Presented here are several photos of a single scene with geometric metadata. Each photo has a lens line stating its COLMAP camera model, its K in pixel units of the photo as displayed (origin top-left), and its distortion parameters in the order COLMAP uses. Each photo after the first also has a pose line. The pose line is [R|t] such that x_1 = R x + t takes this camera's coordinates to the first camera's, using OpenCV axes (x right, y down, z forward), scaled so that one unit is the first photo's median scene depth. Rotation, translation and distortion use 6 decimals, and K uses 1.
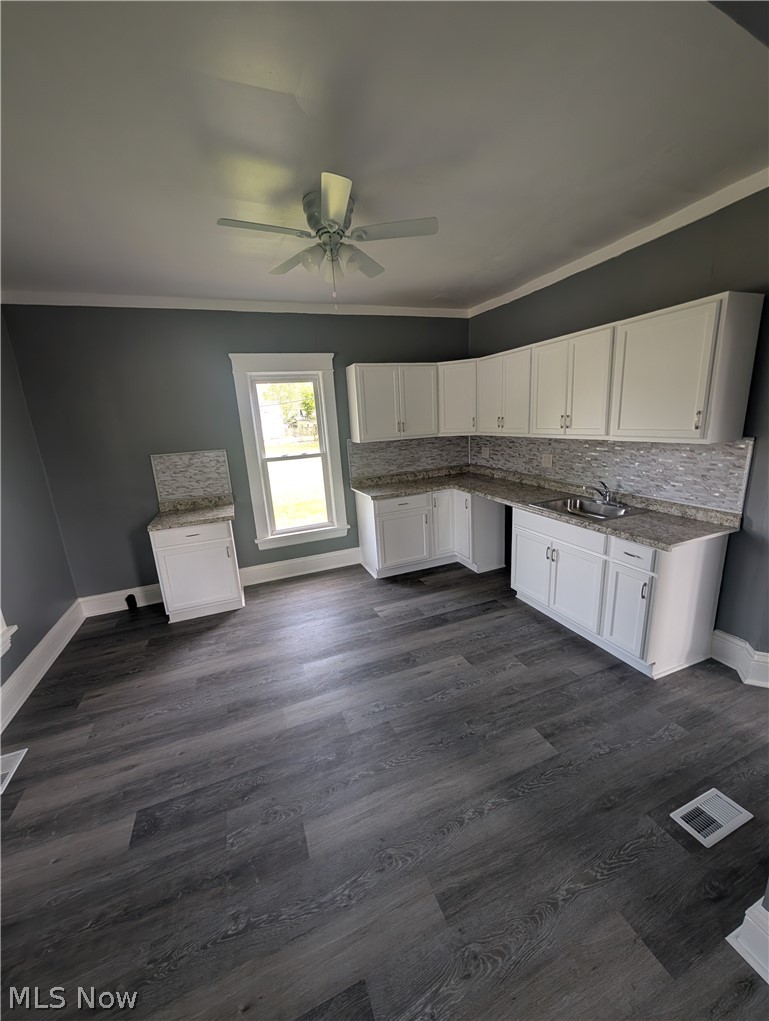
lens RADIAL K [[387.9, 0, 383.0], [0, 387.9, 509.8], [0, 0, 1]] dist [0.002264, 0.000033]
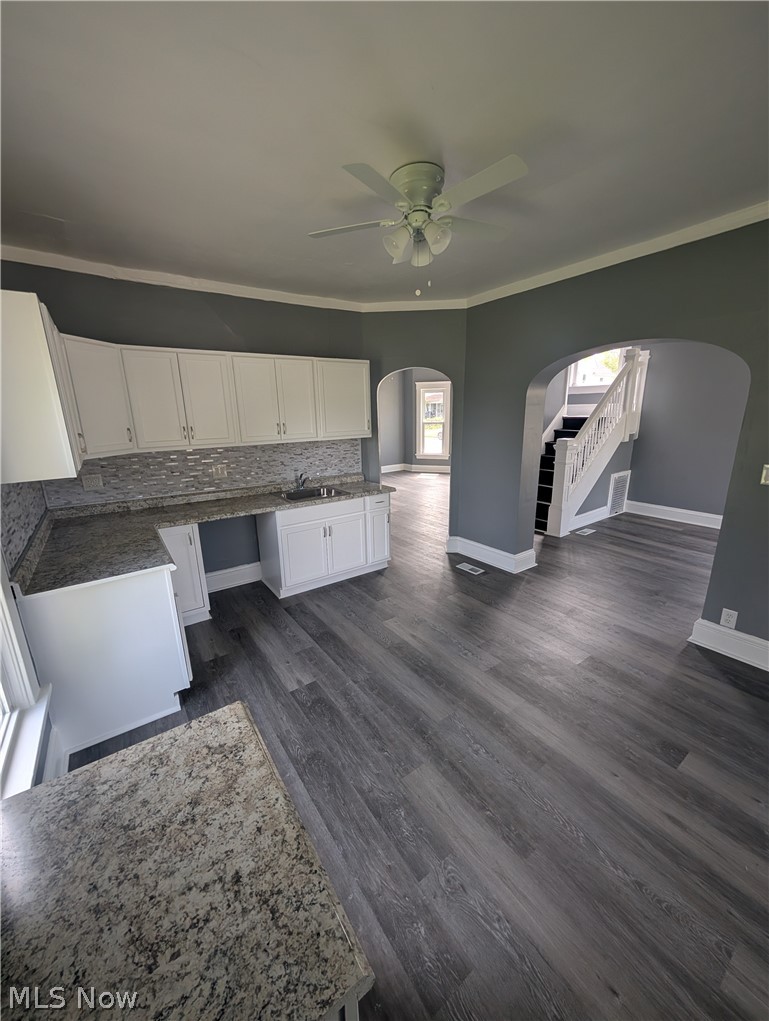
lens RADIAL K [[387.9, 0, 383.0], [0, 387.9, 509.8], [0, 0, 1]] dist [0.002264, 0.000033]
pose [[-0.239782, -0.179251, 0.954135, -0.575156], [0.264305, 0.933630, 0.241821, -0.149562], [-0.934156, 0.310167, -0.176491, 0.745619]]
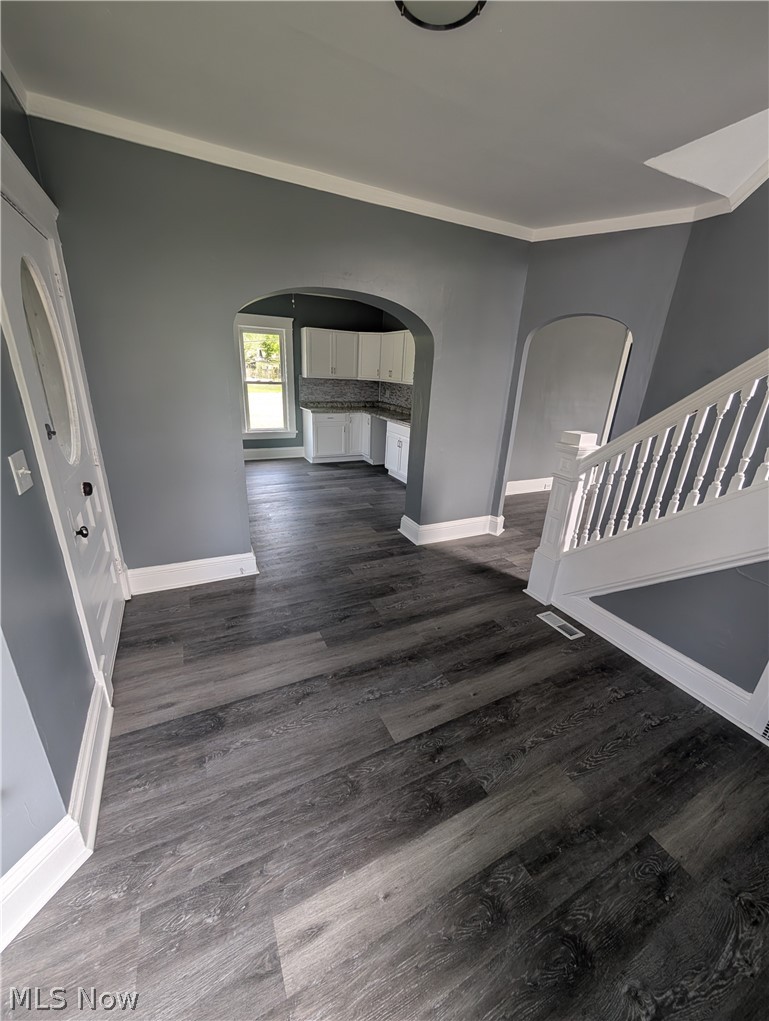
lens RADIAL K [[387.9, 0, 383.0], [0, 387.9, 509.8], [0, 0, 1]] dist [0.002264, 0.000033]
pose [[0.990652, 0.069889, 0.117147, 0.104670], [-0.082488, 0.990896, 0.106398, 0.175944], [-0.108645, -0.115067, 0.987399, -0.701284]]
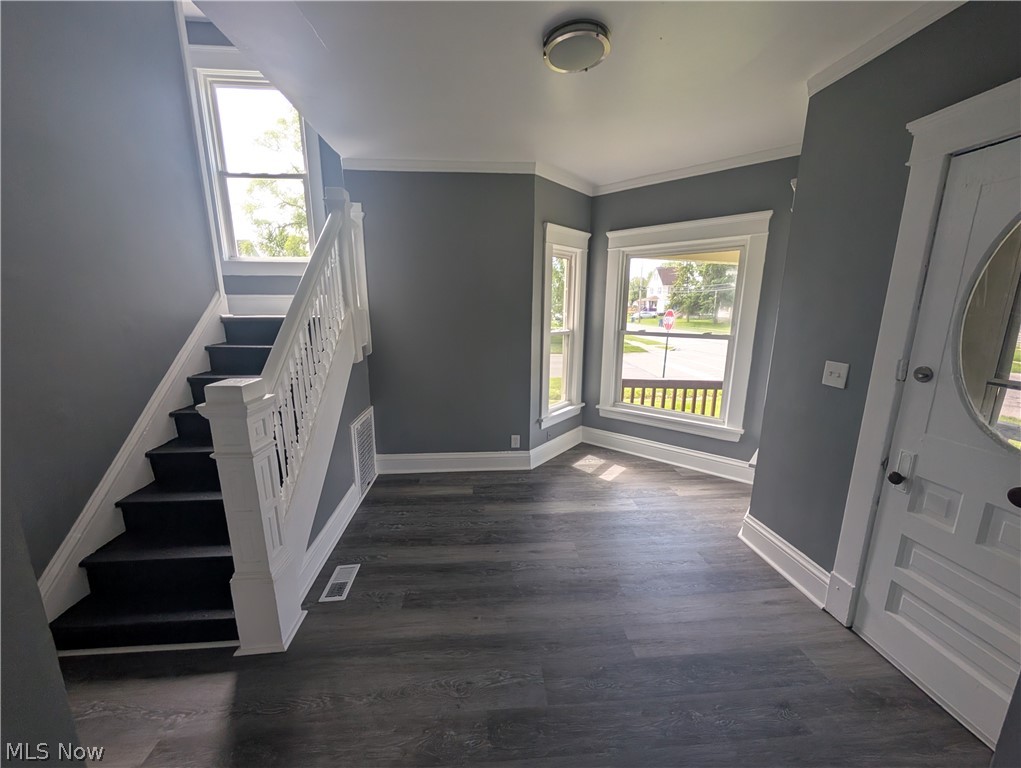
lens RADIAL K [[387.9, 0, 509.6], [0, 387.9, 386.2], [0, 0, 1]] dist [0.002264, 0.000033]
pose [[-0.954991, -0.000344, 0.296635, 0.096606], [0.124546, 0.907122, 0.402018, -0.035054], [-0.269223, 0.420869, -0.866250, 0.199762]]
